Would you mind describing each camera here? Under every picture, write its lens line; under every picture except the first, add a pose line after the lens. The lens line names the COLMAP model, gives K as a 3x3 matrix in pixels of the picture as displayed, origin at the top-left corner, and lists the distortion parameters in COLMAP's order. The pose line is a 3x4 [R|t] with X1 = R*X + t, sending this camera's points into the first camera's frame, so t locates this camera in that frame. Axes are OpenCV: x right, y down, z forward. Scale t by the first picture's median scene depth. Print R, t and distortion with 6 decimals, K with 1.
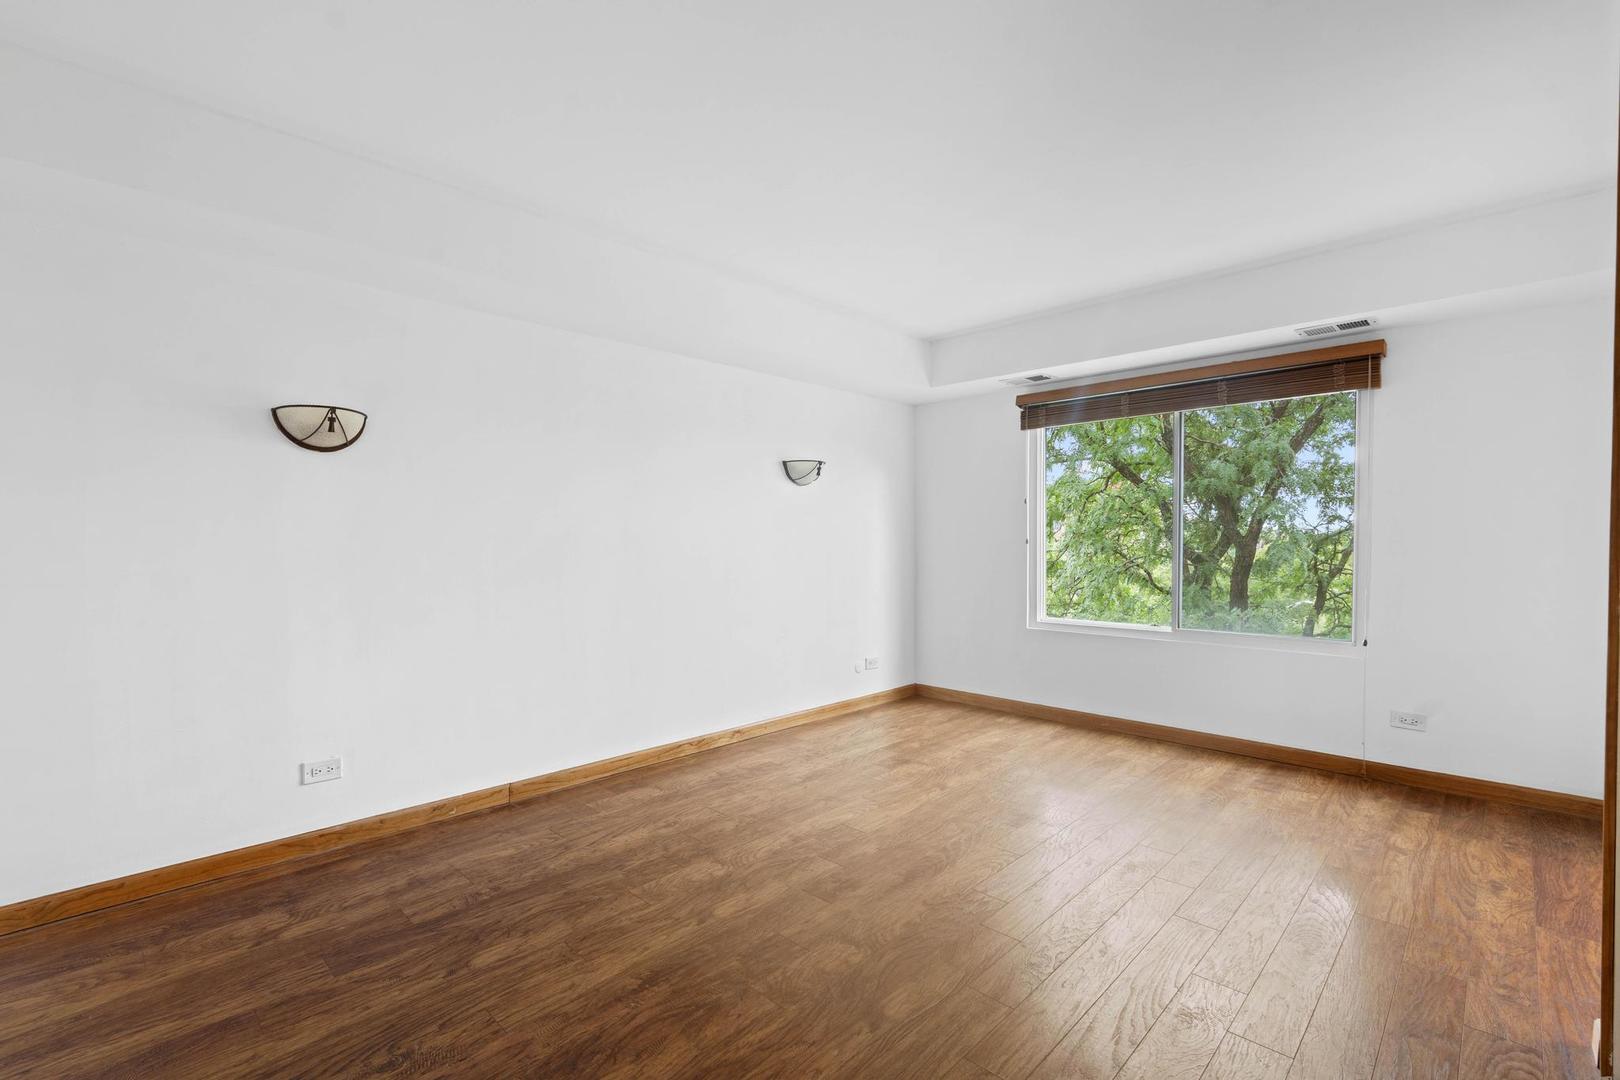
lens RADIAL K [[721.5, 0, 810.4], [0, 721.5, 545.1], [0, 0, 1]] dist [-0.002748, -0.000484]
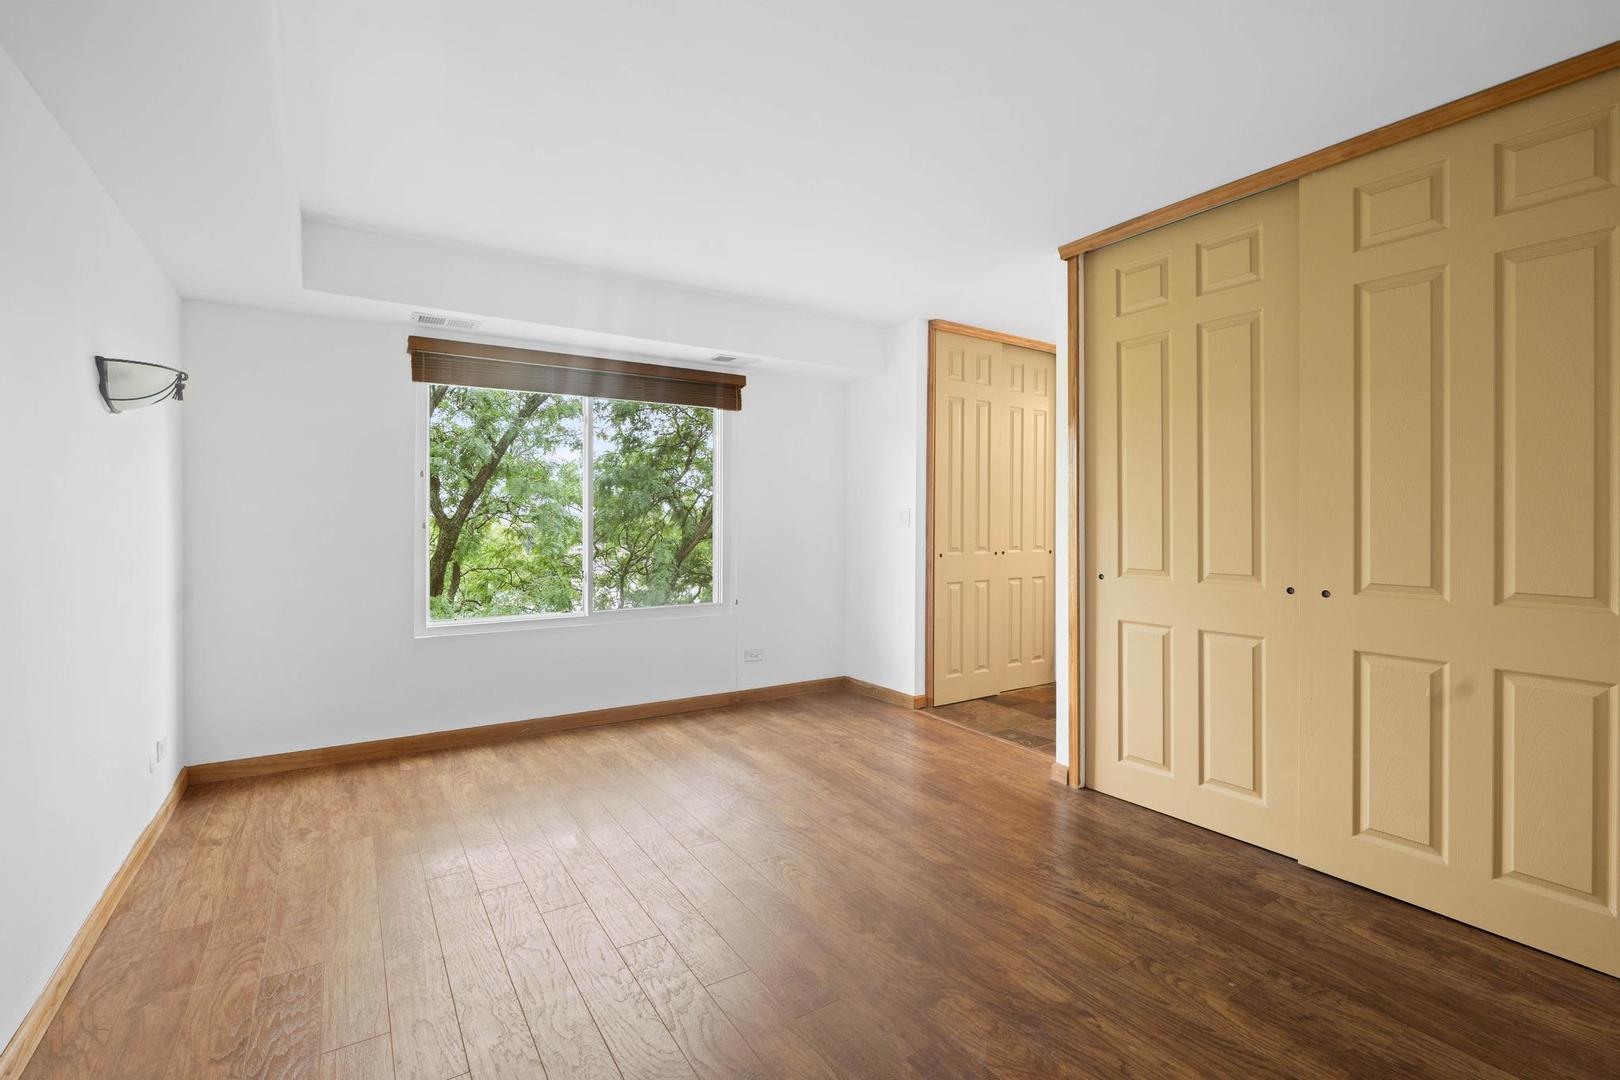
lens RADIAL K [[721.5, 0, 809.1], [0, 721.5, 525.8], [0, 0, 1]] dist [-0.002748, -0.000484]
pose [[0.230612, -0.004039, 0.973037, -0.405232], [0.006196, 0.999977, 0.002683, -0.006138], [-0.973026, 0.005410, 0.230632, 0.475117]]
